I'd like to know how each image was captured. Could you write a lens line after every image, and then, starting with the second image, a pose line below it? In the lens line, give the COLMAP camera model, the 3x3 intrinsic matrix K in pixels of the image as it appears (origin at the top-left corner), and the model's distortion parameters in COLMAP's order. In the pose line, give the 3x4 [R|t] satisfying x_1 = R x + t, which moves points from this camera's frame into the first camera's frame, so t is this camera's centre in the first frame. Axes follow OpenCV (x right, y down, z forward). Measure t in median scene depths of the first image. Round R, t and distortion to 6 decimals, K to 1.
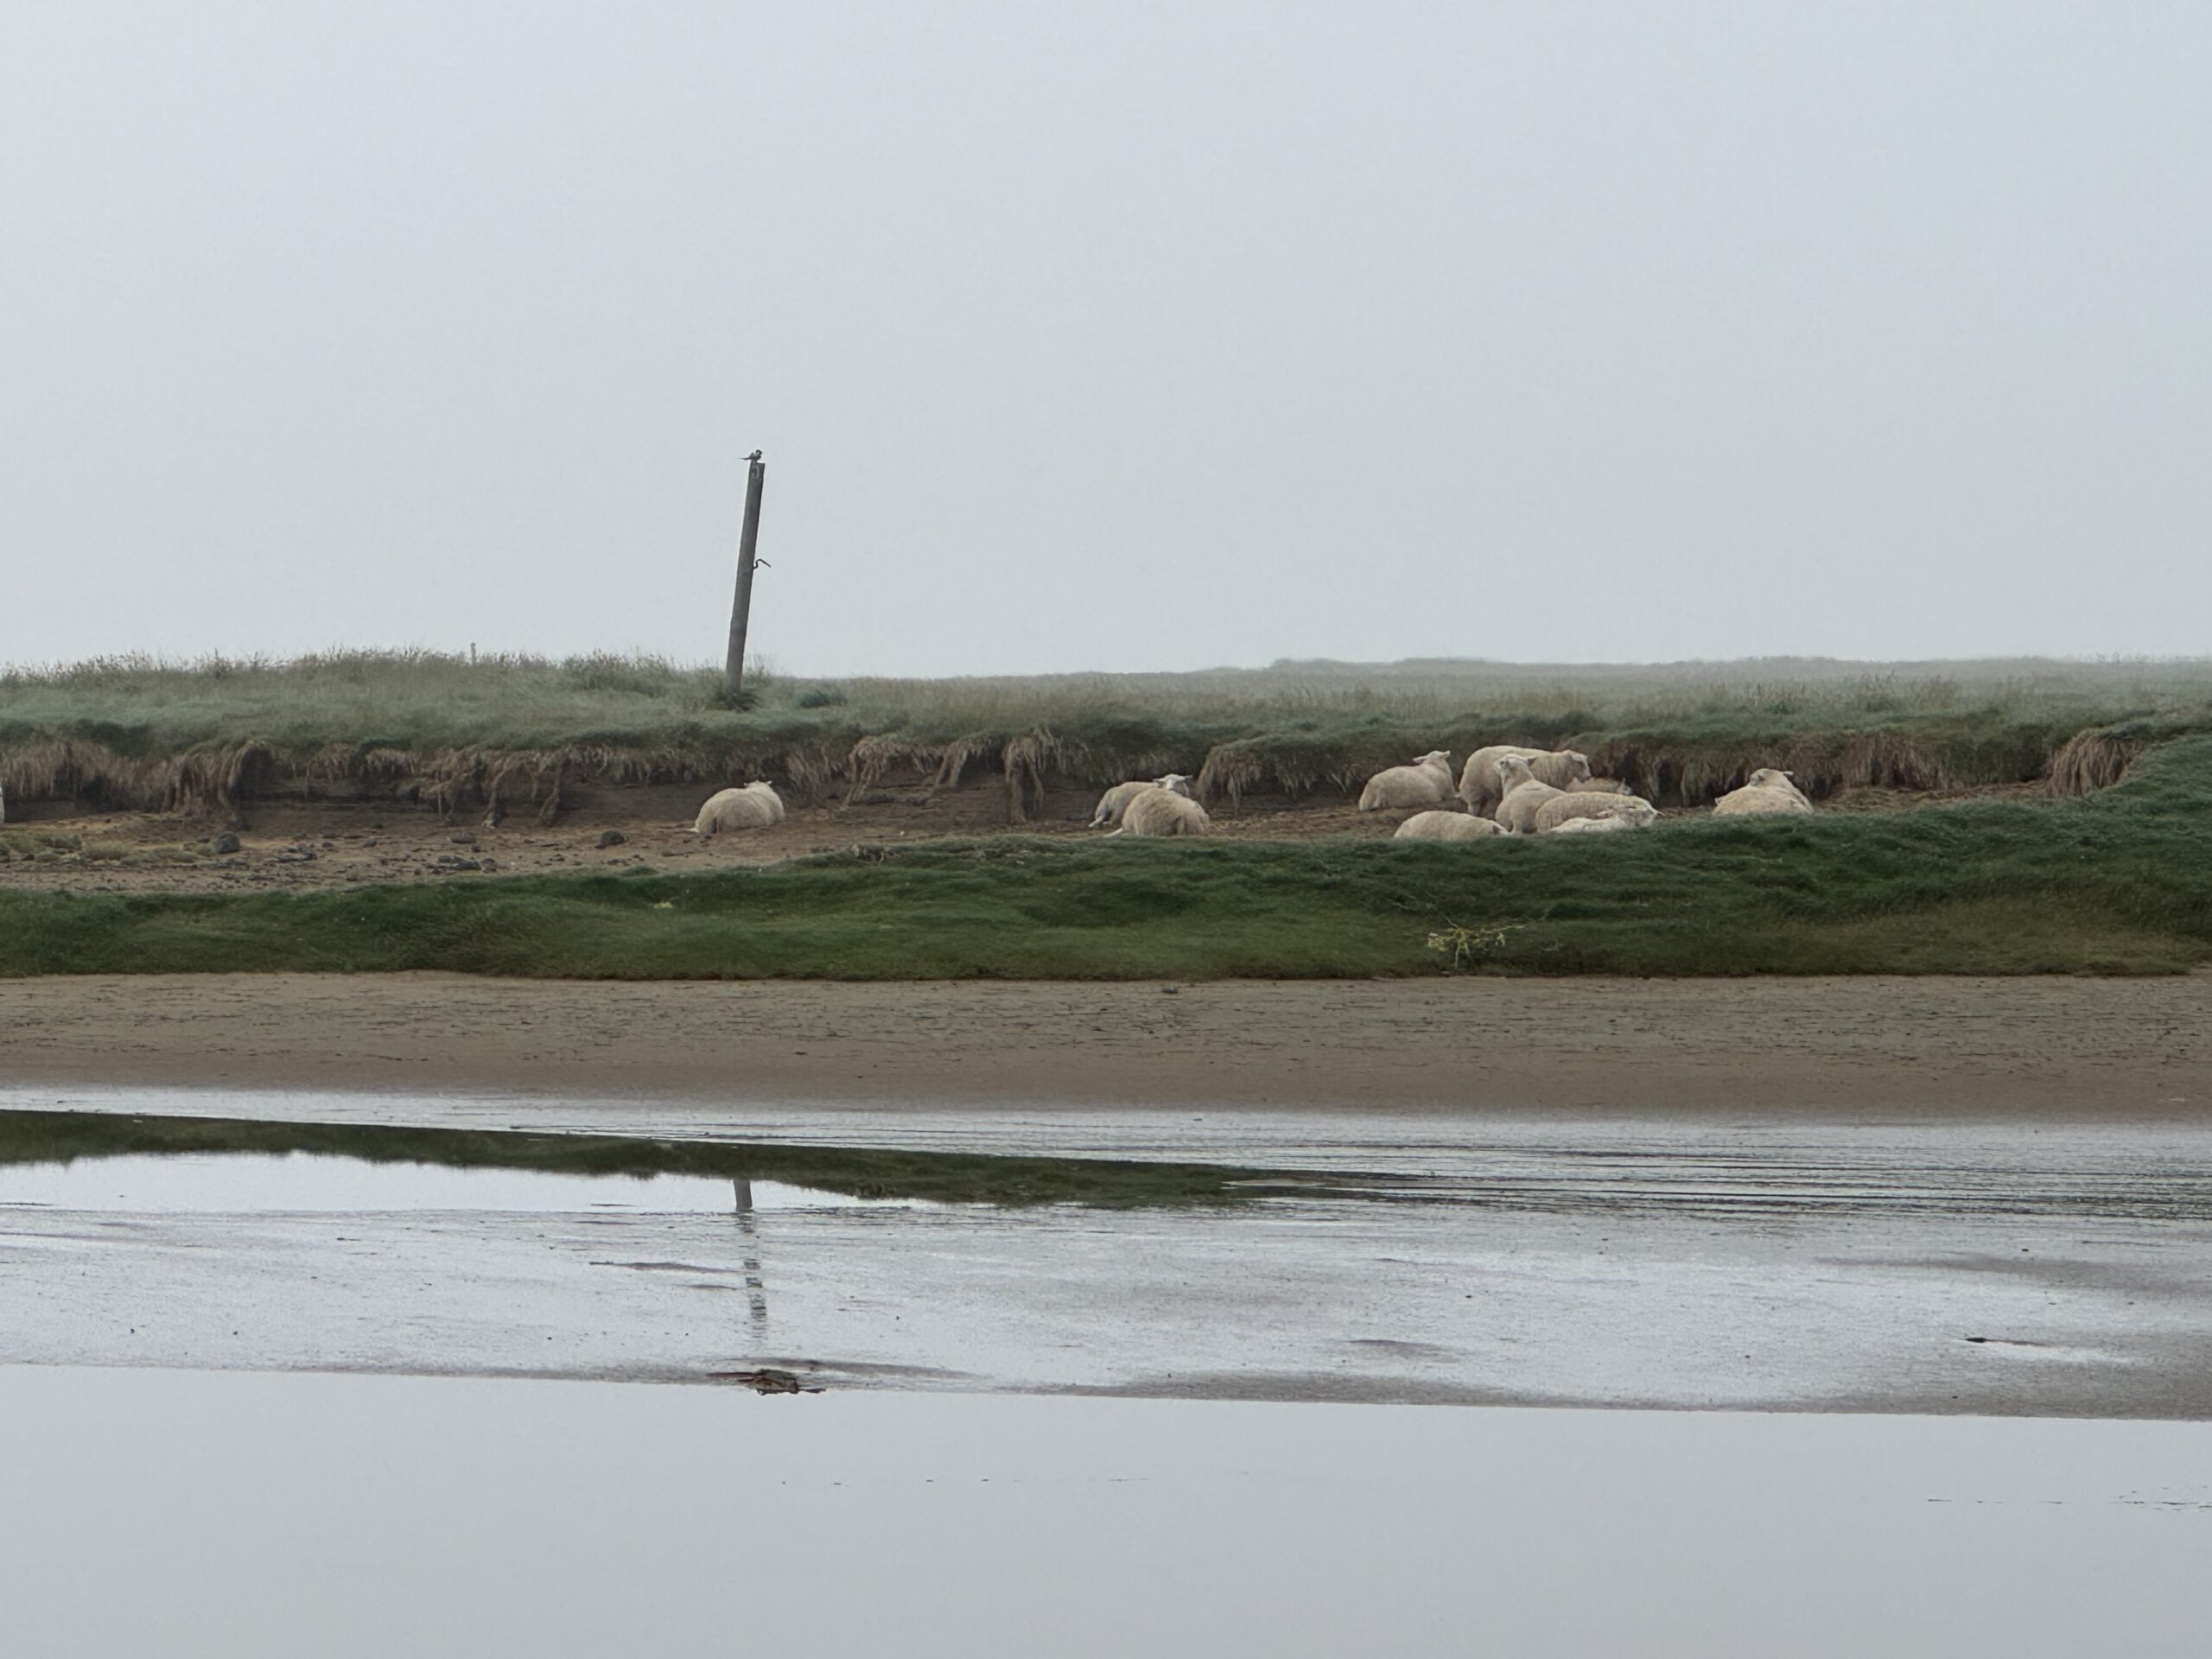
lens RADIAL K [[11350.6, 0, 1106.0], [0, 11350.6, 830.0], [0, 0, 1]] dist [-0.329333, 0.000000]
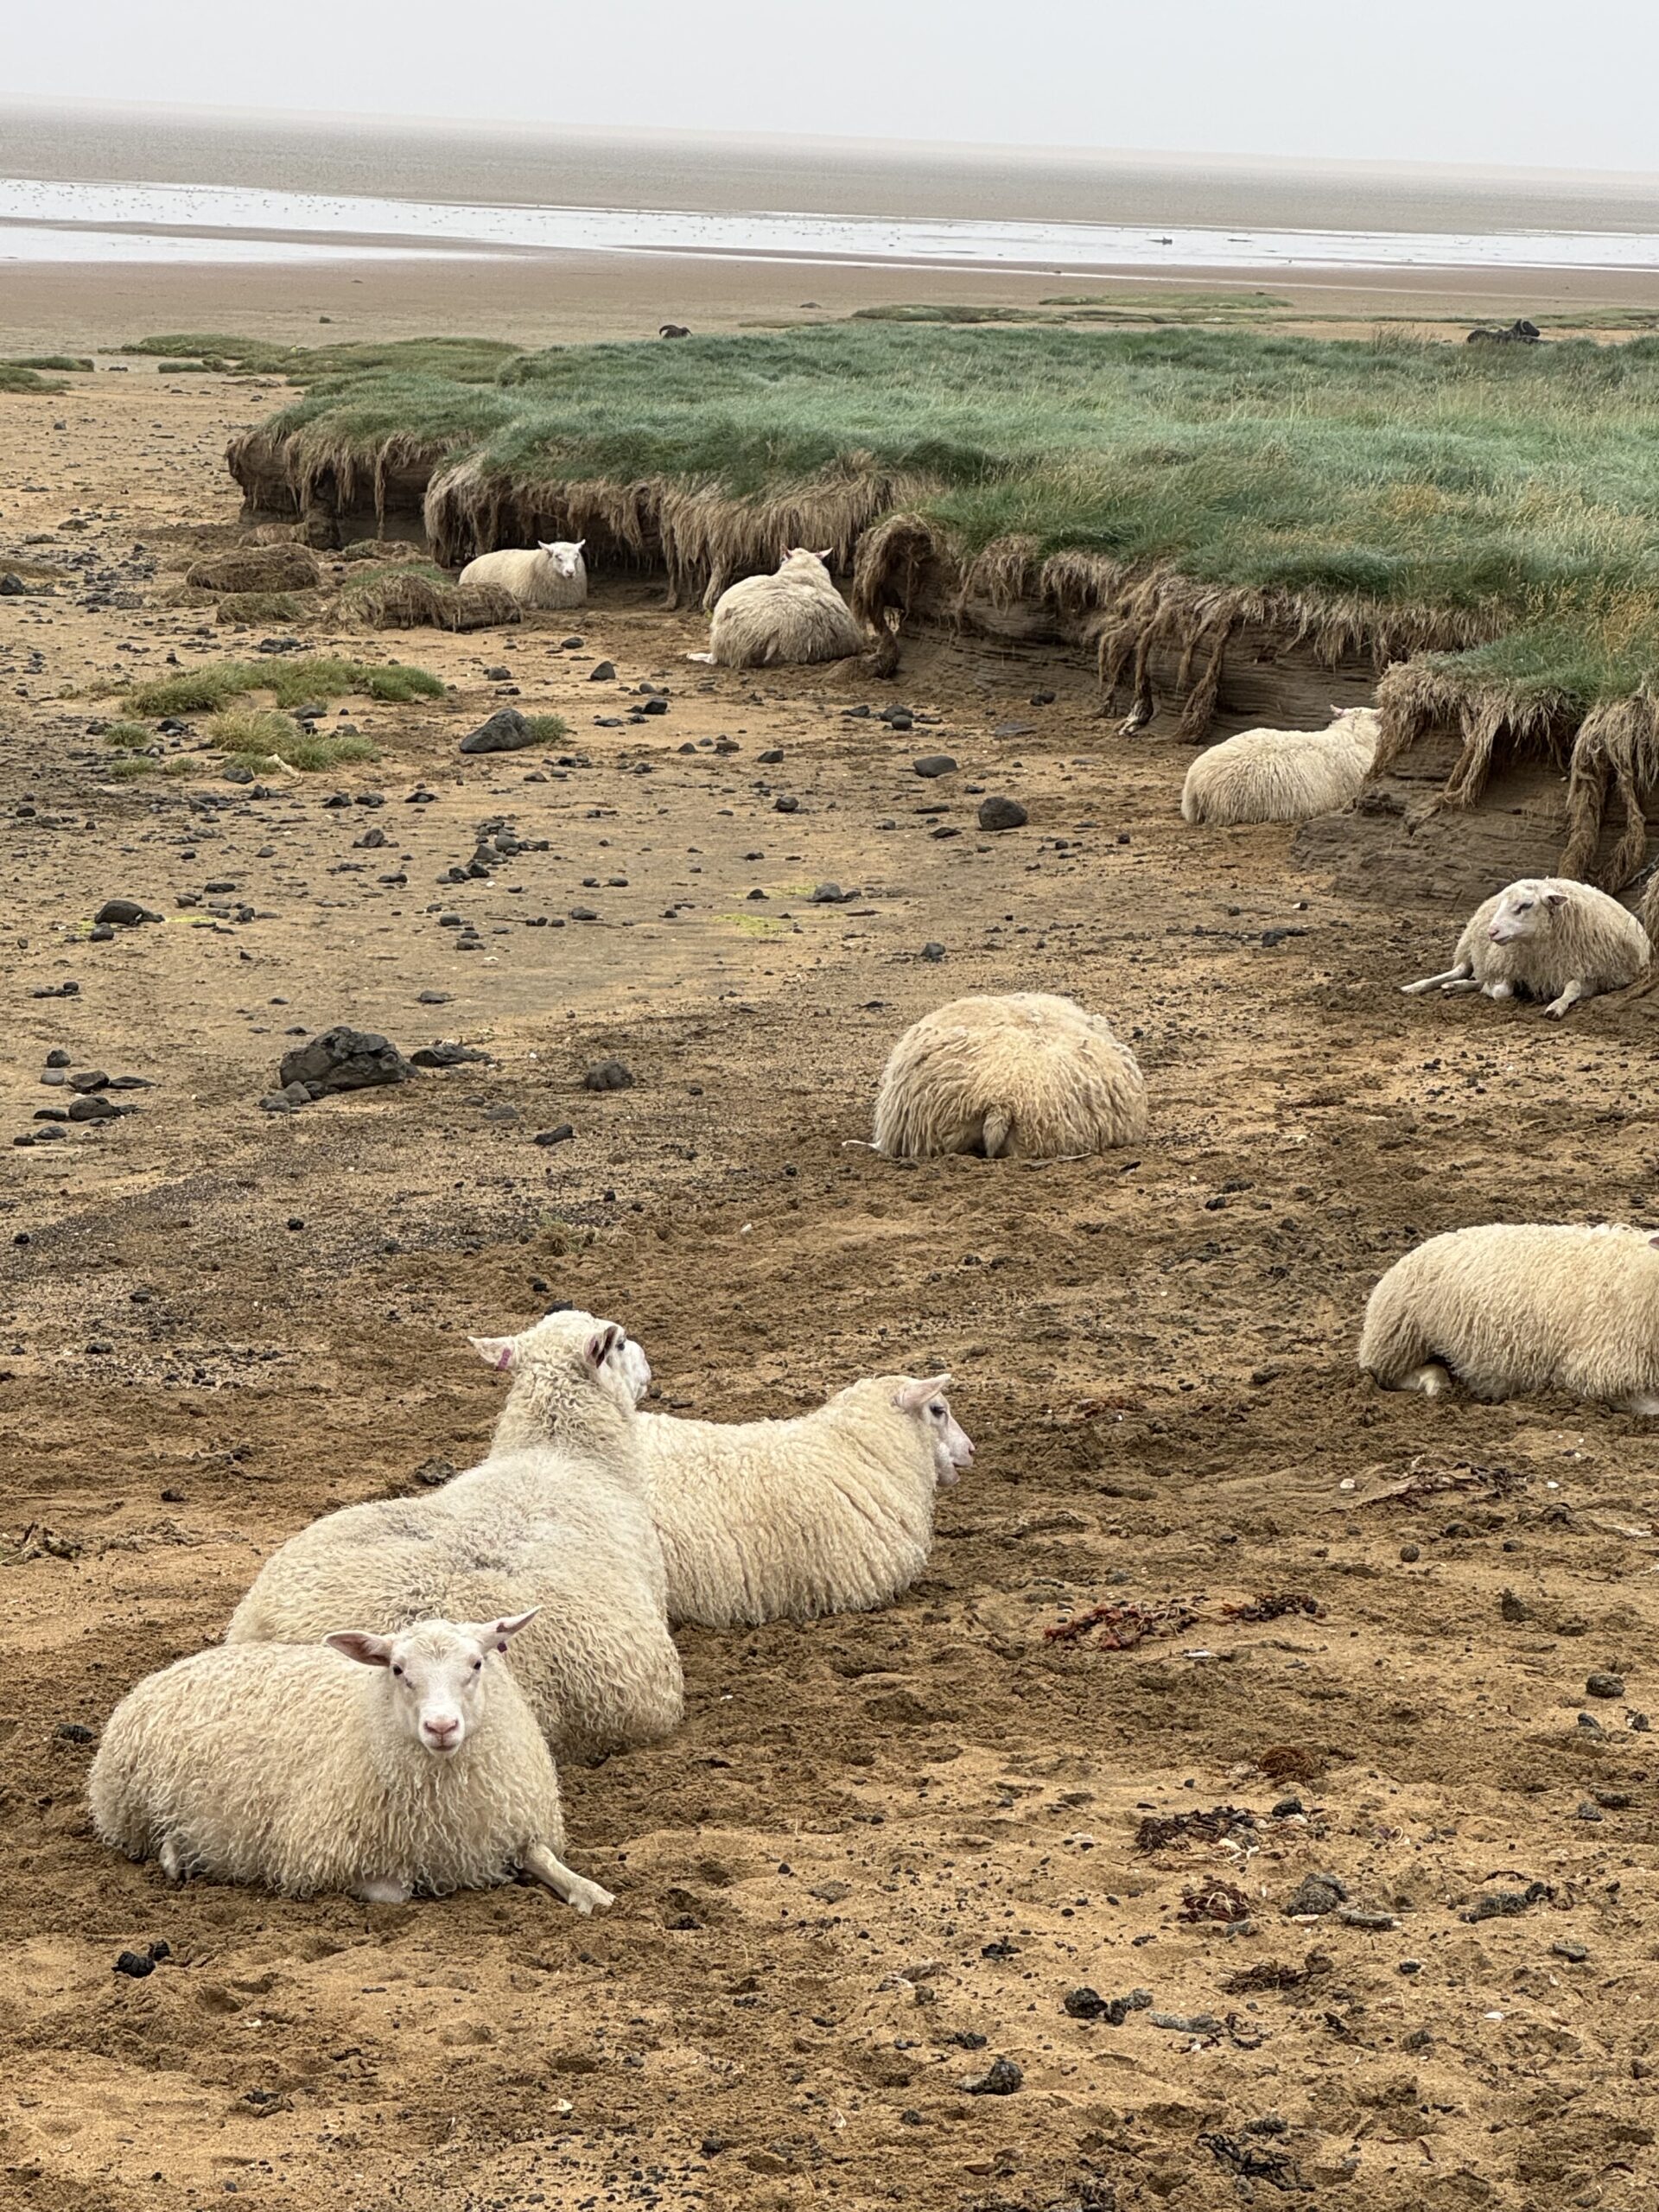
lens RADIAL K [[6656.0, 0, 829.7], [0, 6656.0, 1106.1], [0, 0, 1]] dist [0.014333, 0.000000]
pose [[0.865321, 0.118836, -0.486927, 0.081814], [-0.061153, 0.989260, 0.132757, -0.022437], [0.497474, -0.085100, 0.863294, 0.736550]]
